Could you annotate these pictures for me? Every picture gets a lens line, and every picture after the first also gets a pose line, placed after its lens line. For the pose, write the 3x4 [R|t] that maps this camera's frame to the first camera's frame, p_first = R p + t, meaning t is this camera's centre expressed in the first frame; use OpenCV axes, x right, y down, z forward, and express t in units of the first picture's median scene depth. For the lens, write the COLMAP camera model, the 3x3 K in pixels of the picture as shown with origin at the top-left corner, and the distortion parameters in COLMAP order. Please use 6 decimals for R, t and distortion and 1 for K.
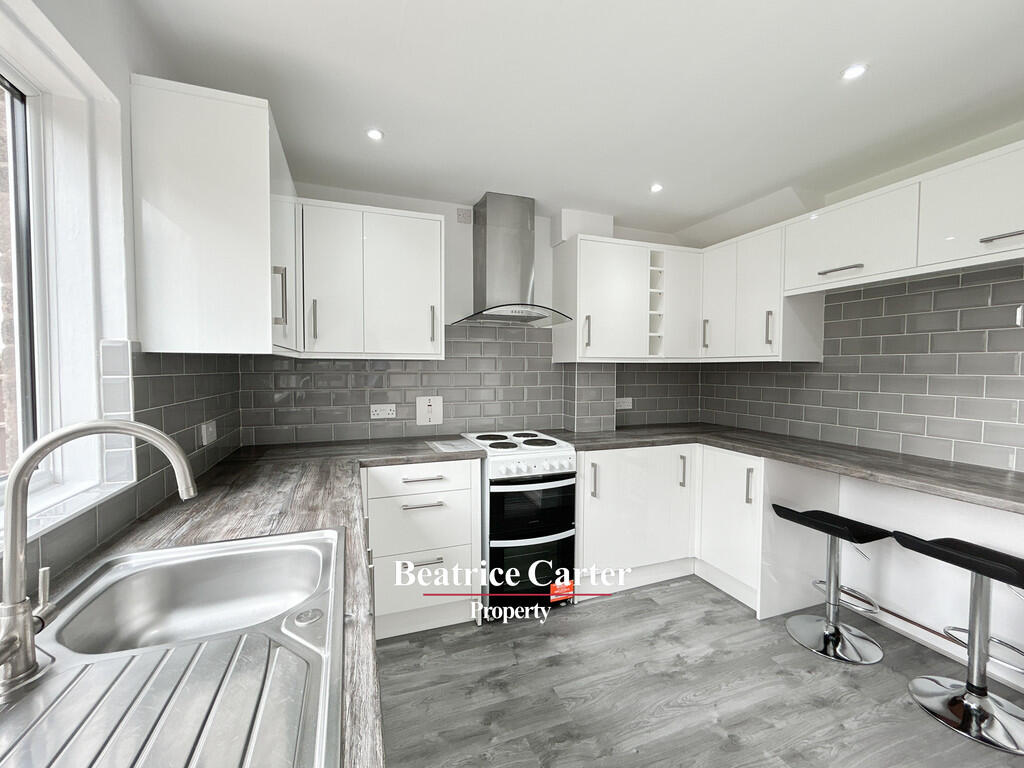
lens RADIAL K [[414.0, 0, 512.0], [0, 414.0, 384.0], [0, 0, 1]] dist [-0.000307, 0.000013]
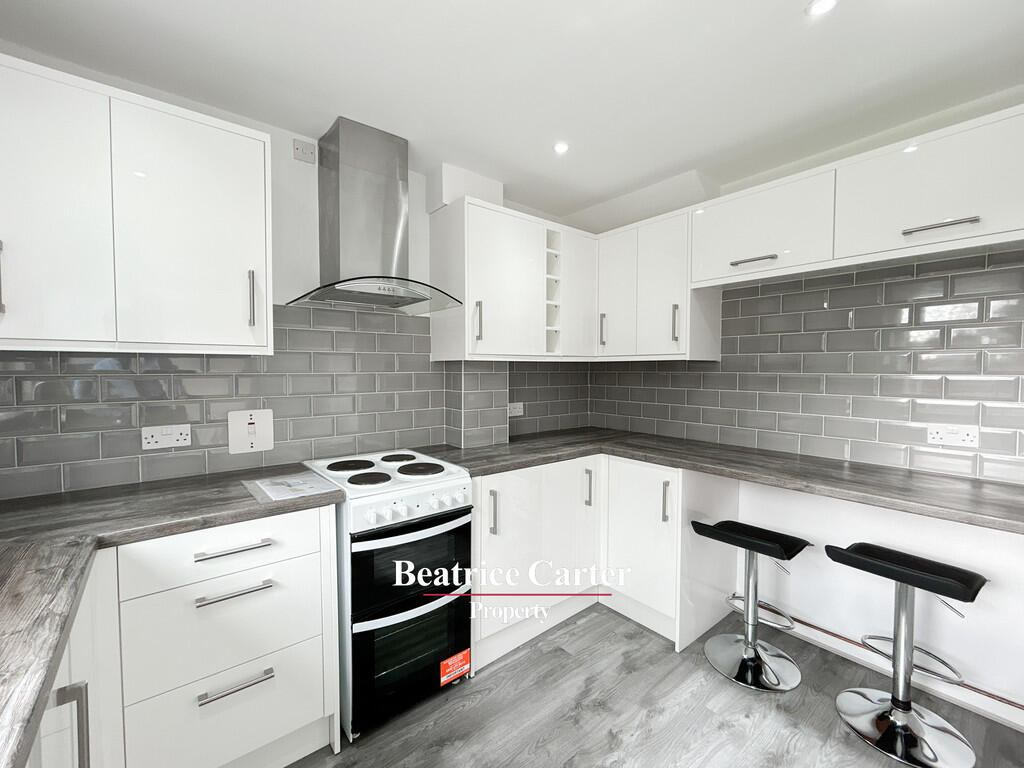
lens RADIAL K [[431.0, 0, 512.0], [0, 431.0, 384.0], [0, 0, 1]] dist [-0.002576, -0.000284]
pose [[0.947467, -0.012952, 0.319590, -0.022851], [0.013697, 0.999906, -0.000084, -0.007100], [-0.319559, 0.004457, 0.947556, 0.224094]]
